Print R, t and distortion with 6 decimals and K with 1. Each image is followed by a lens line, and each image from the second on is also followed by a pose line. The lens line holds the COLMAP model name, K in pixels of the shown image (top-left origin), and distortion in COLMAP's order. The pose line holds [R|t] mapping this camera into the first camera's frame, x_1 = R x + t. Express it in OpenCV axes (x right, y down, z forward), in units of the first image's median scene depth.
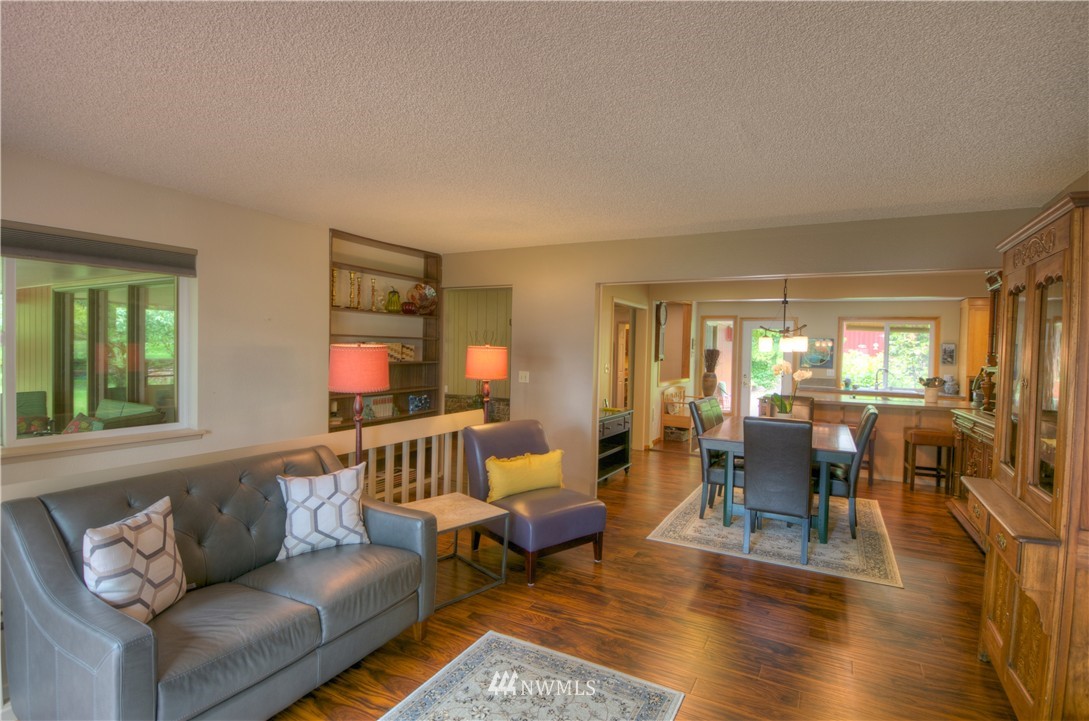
lens RADIAL K [[532.0, 0, 544.5], [0, 532.0, 360.5], [0, 0, 1]] dist [-0.000149, -0.000089]
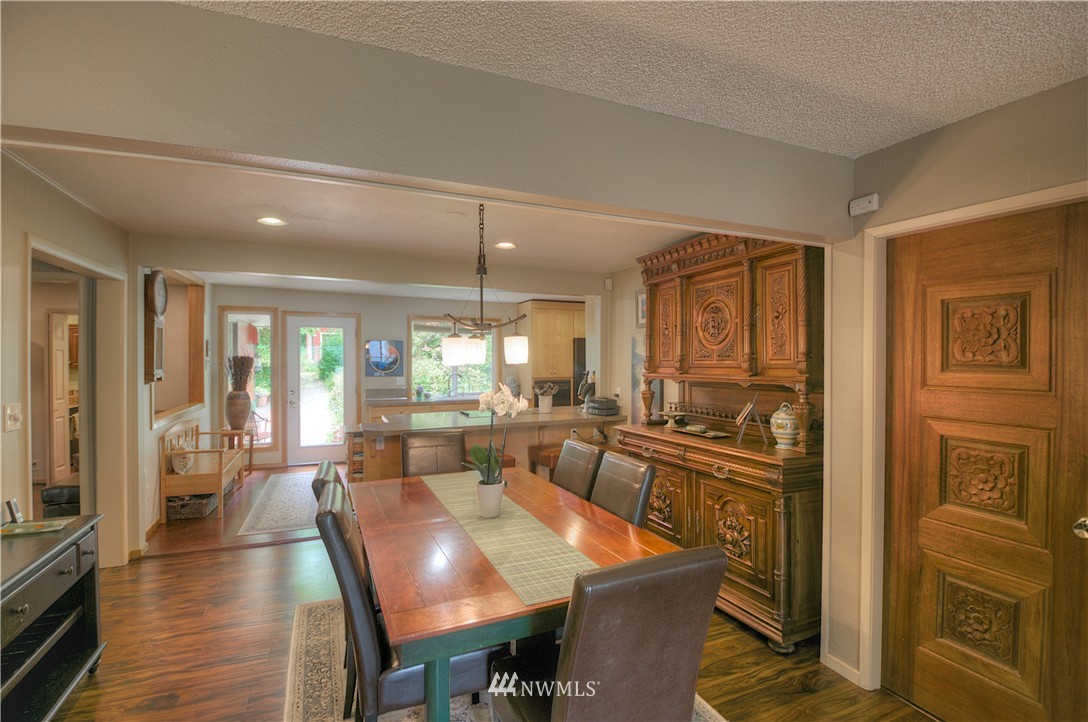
lens RADIAL K [[493.1, 0, 536.4], [0, 493.1, 357.2], [0, 0, 1]] dist [-0.003123, -0.013645]
pose [[0.607685, -0.026019, 0.793752, 0.054919], [0.032638, 0.999437, 0.007774, -0.014008], [-0.793507, 0.021183, 0.608192, 0.363262]]
